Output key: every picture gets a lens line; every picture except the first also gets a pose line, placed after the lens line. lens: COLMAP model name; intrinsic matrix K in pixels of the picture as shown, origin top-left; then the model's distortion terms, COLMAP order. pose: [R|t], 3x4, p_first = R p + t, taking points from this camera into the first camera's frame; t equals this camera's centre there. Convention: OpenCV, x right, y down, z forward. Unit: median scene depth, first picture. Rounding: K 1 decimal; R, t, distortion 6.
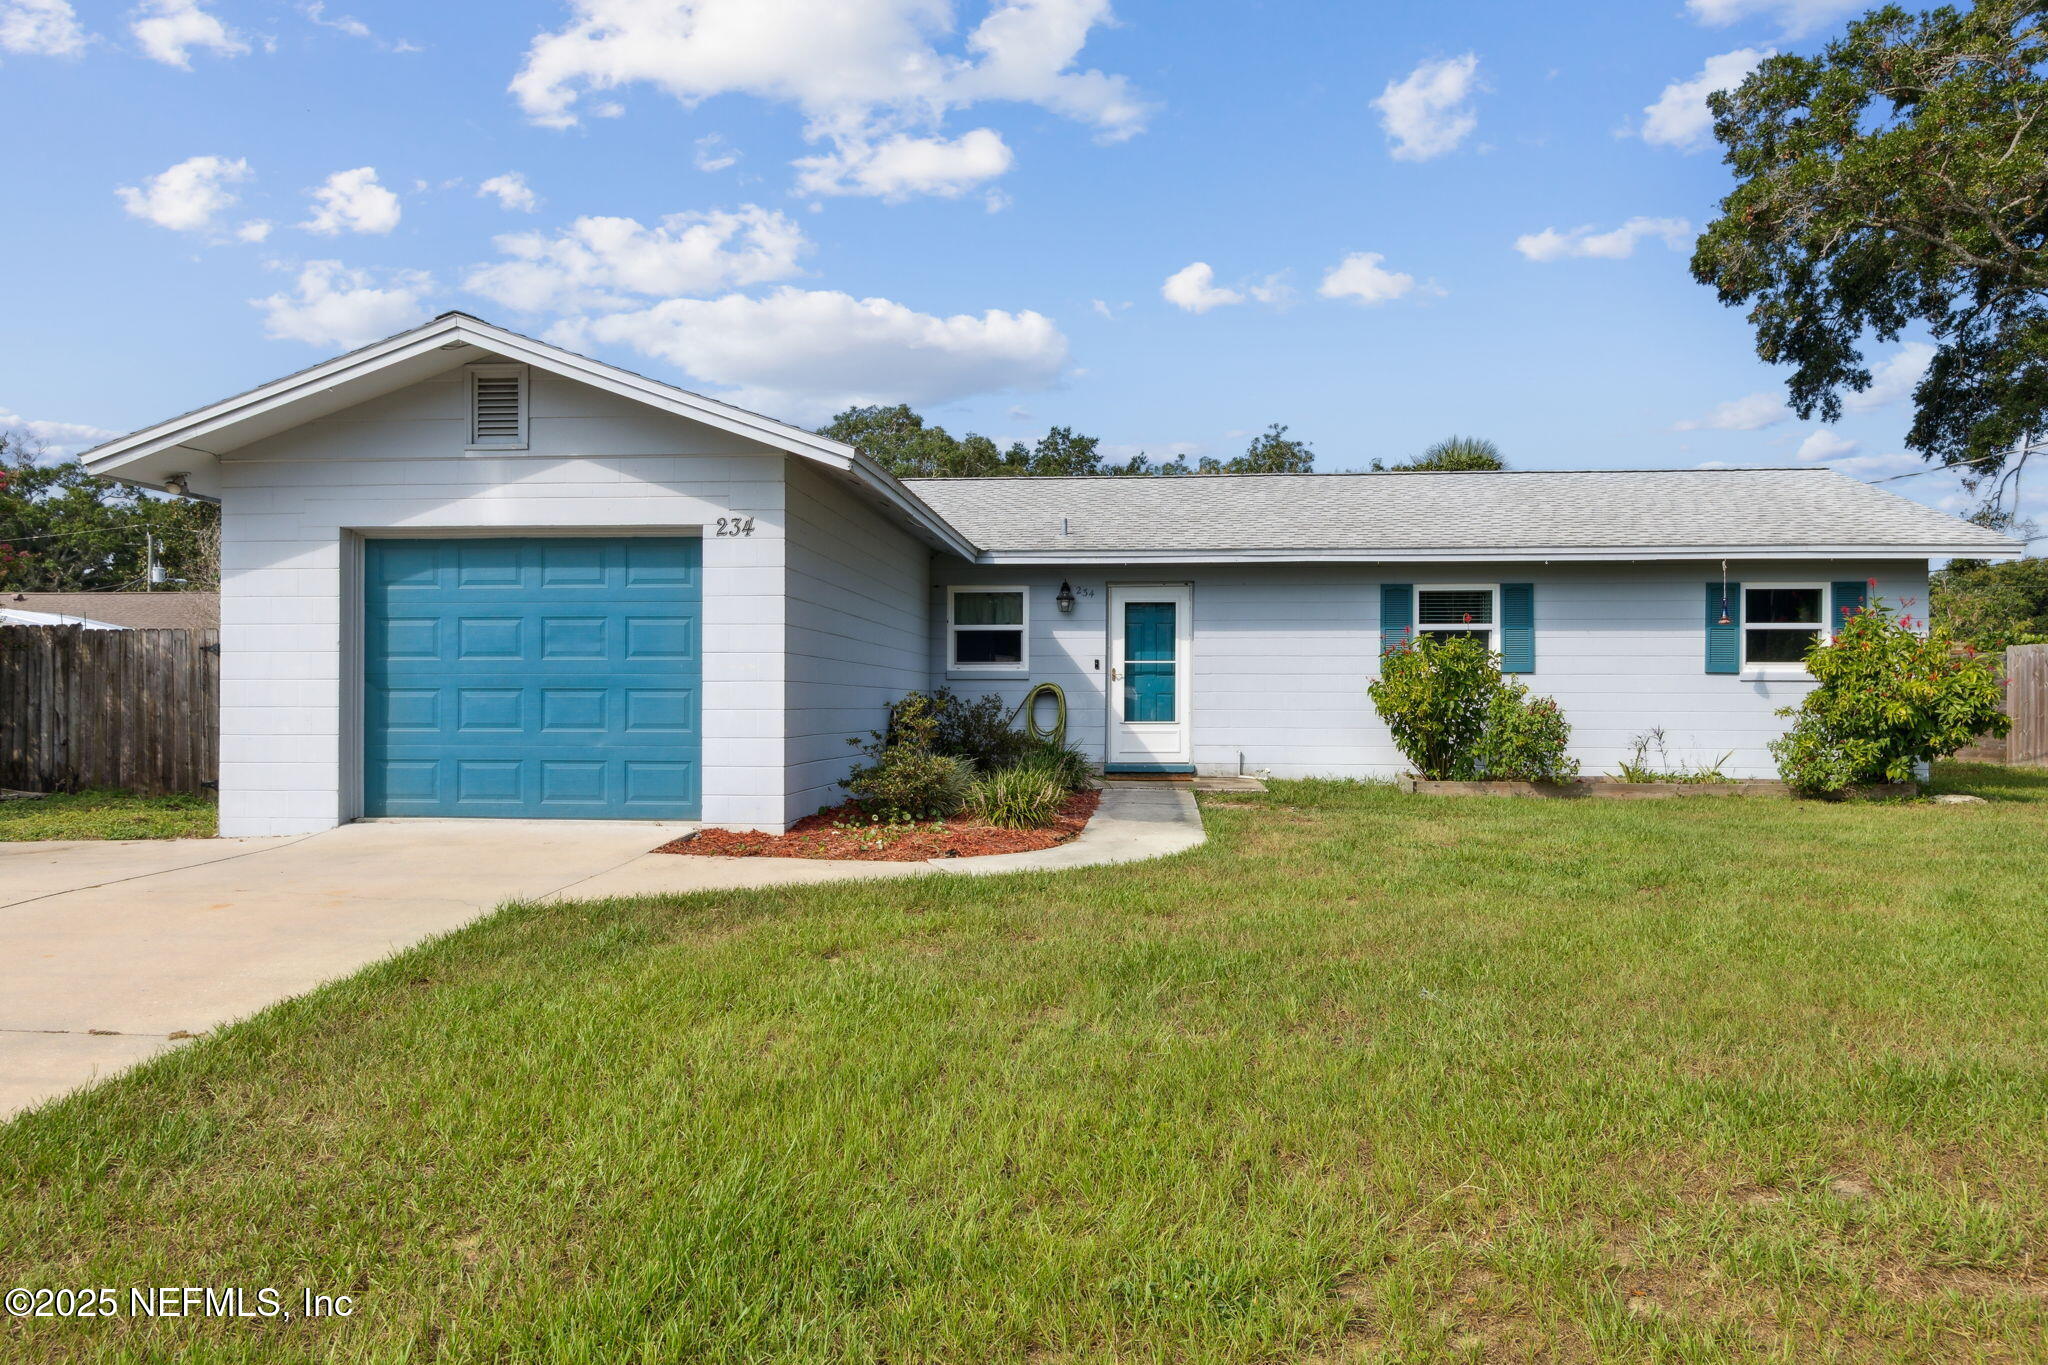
lens RADIAL K [[970.9, 0, 1012.6], [0, 970.9, 693.9], [0, 0, 1]] dist [0.001415, -0.000111]
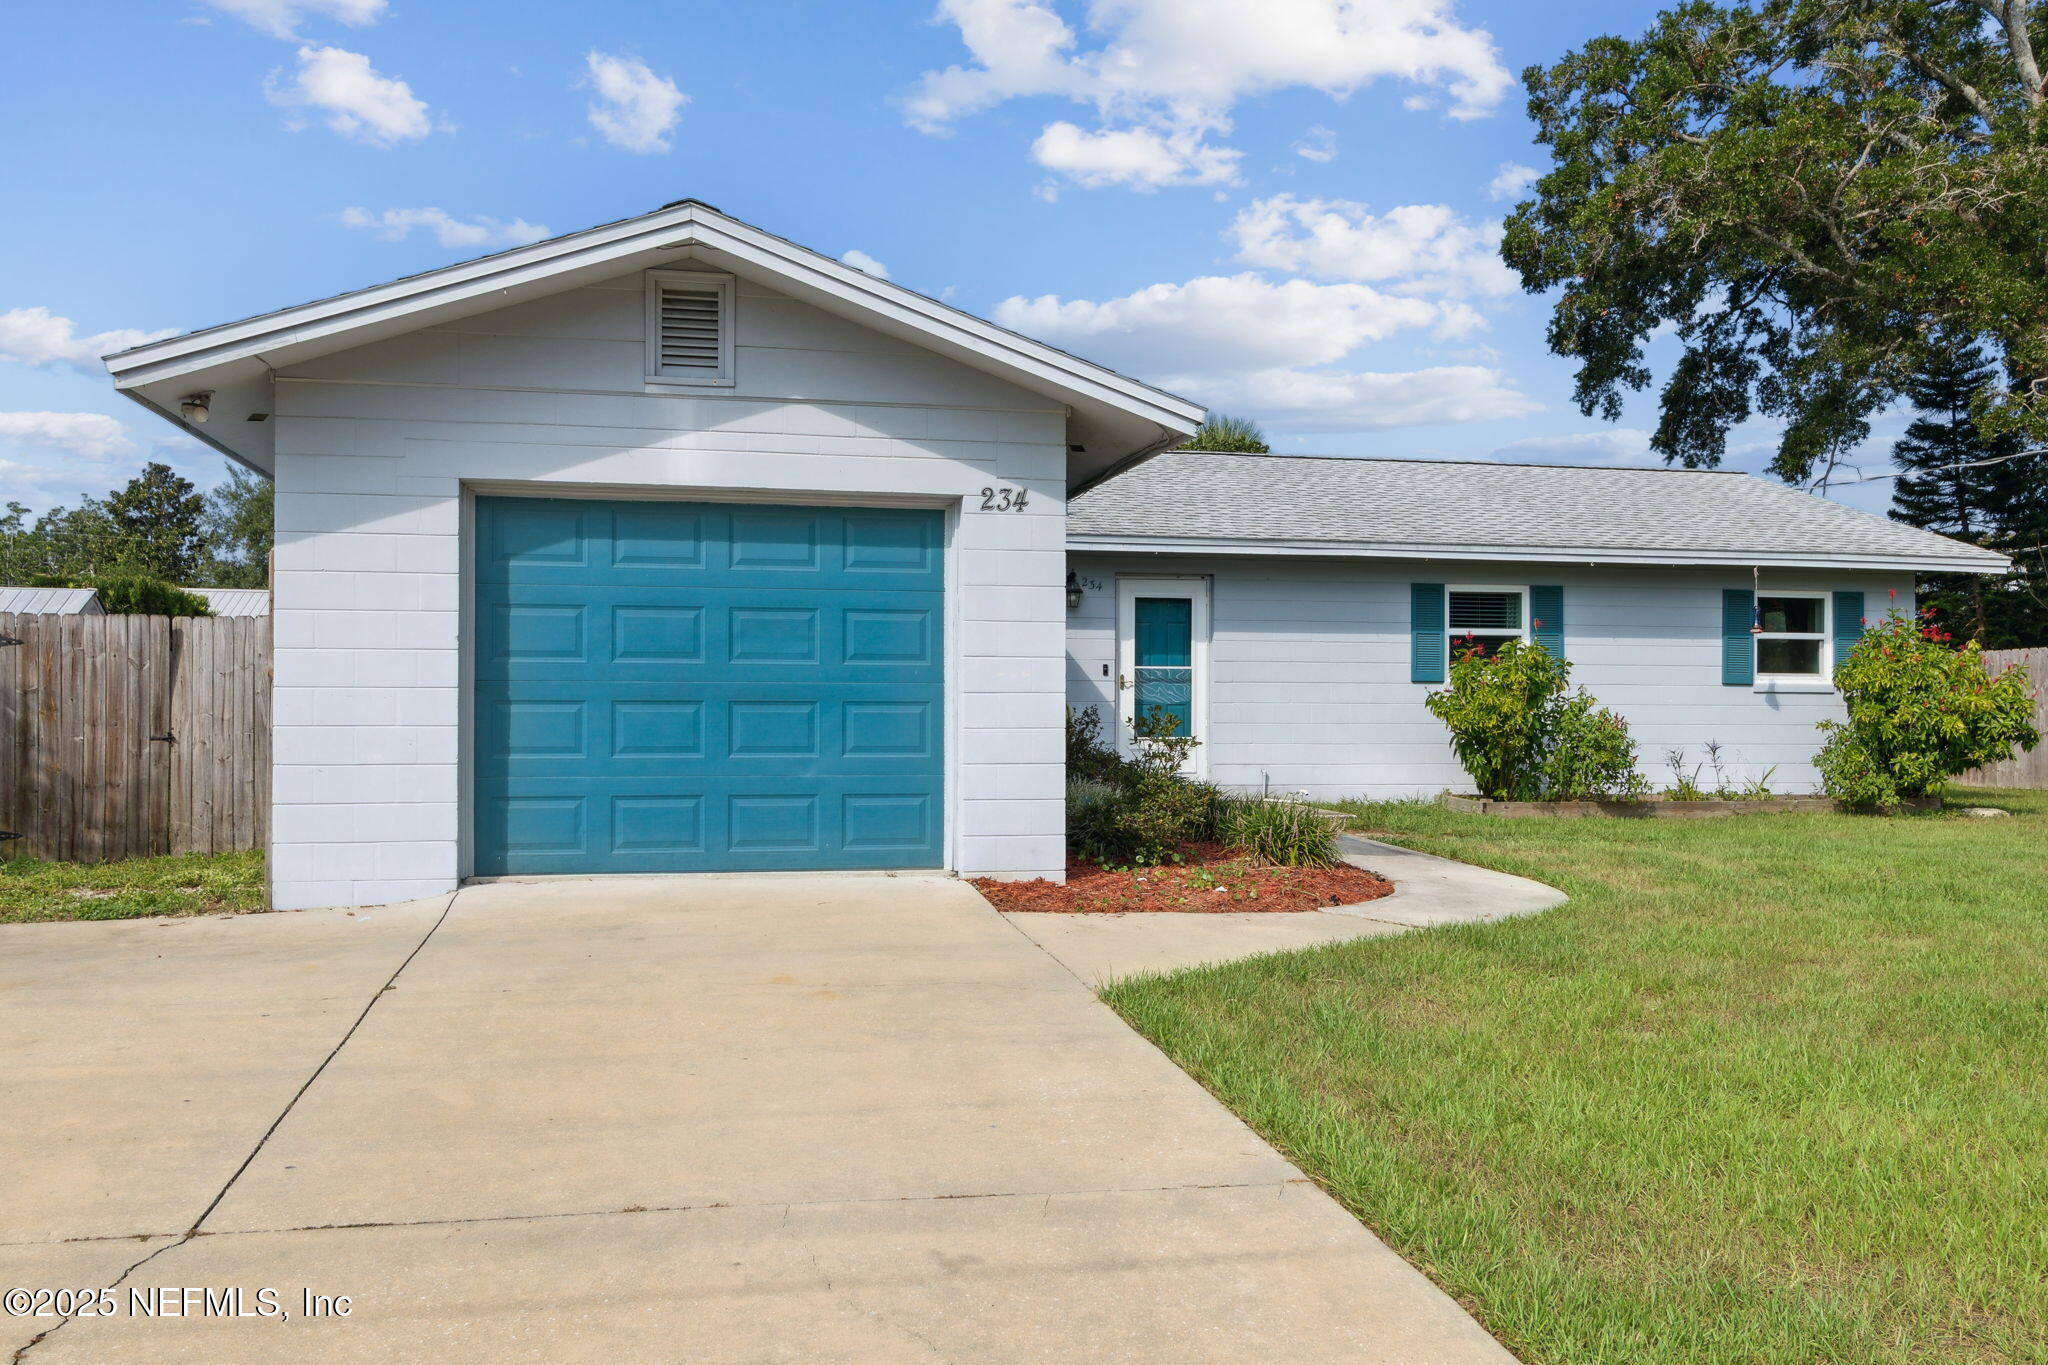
lens RADIAL K [[1175.1, 0, 743.1], [0, 1175.1, 692.0], [0, 0, 1]] dist [0.003210, 0.000222]
pose [[0.978713, 0.003669, 0.205202, -0.473813], [-0.002780, 0.999985, -0.004618, -0.005903], [-0.205216, 0.003949, 0.978709, 0.067863]]
